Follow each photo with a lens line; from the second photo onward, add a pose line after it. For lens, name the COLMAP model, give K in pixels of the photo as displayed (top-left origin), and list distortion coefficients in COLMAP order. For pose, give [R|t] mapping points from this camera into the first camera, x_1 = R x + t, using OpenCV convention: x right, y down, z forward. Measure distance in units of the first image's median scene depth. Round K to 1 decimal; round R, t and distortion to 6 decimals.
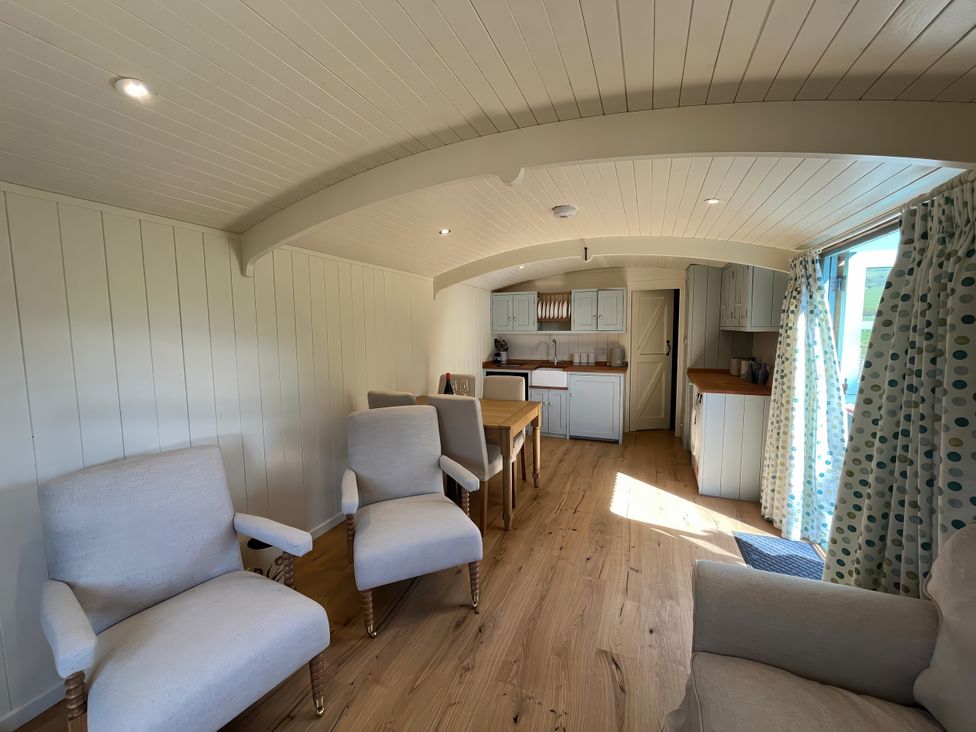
lens RADIAL K [[392.3, 0, 488.3], [0, 392.3, 361.4], [0, 0, 1]] dist [-0.004144, -0.000455]
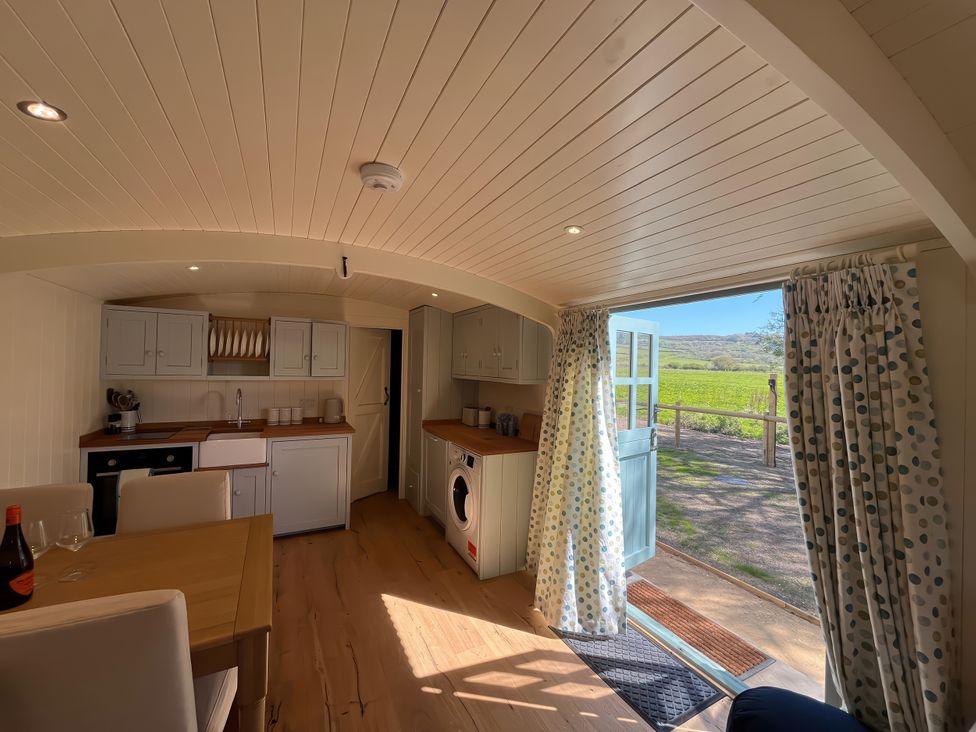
lens RADIAL K [[392.3, 0, 487.5], [0, 392.3, 365.2], [0, 0, 1]] dist [-0.004144, -0.000455]
pose [[0.649374, 0.027223, 0.759982, -0.060790], [0.037807, 0.996968, -0.068016, -0.036416], [-0.759529, 0.072901, 0.646376, 0.270848]]
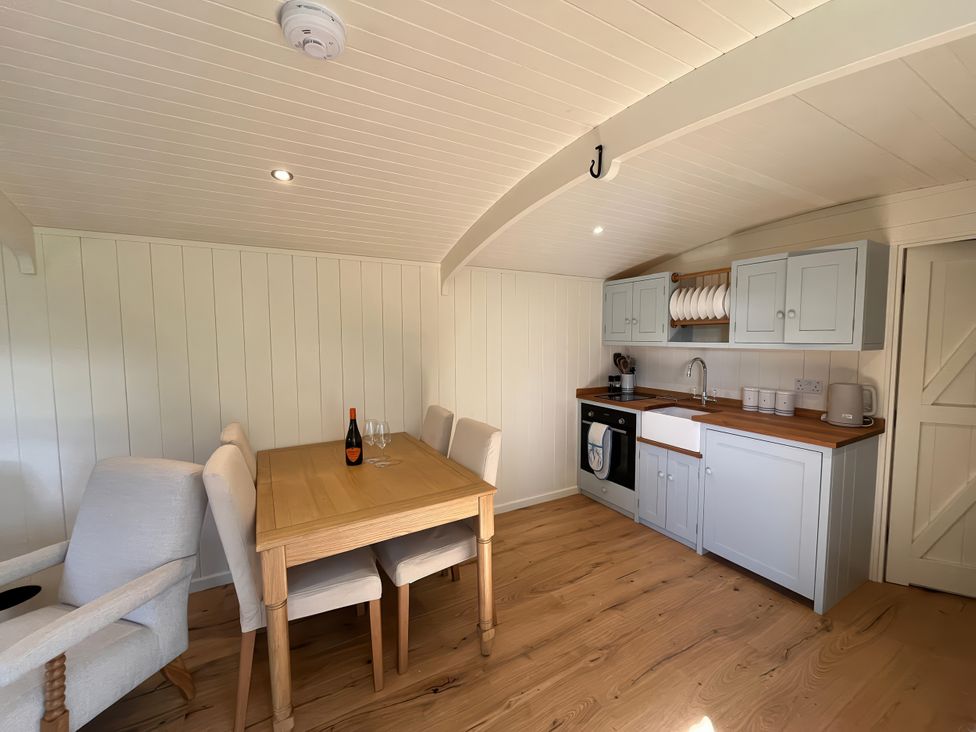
lens RADIAL K [[392.3, 0, 487.2], [0, 392.3, 363.5], [0, 0, 1]] dist [-0.004144, -0.000455]
pose [[0.780815, 0.049896, -0.622766, 0.283803], [-0.057437, 0.998317, 0.007972, -0.037341], [0.622116, 0.029545, 0.782368, 0.406162]]
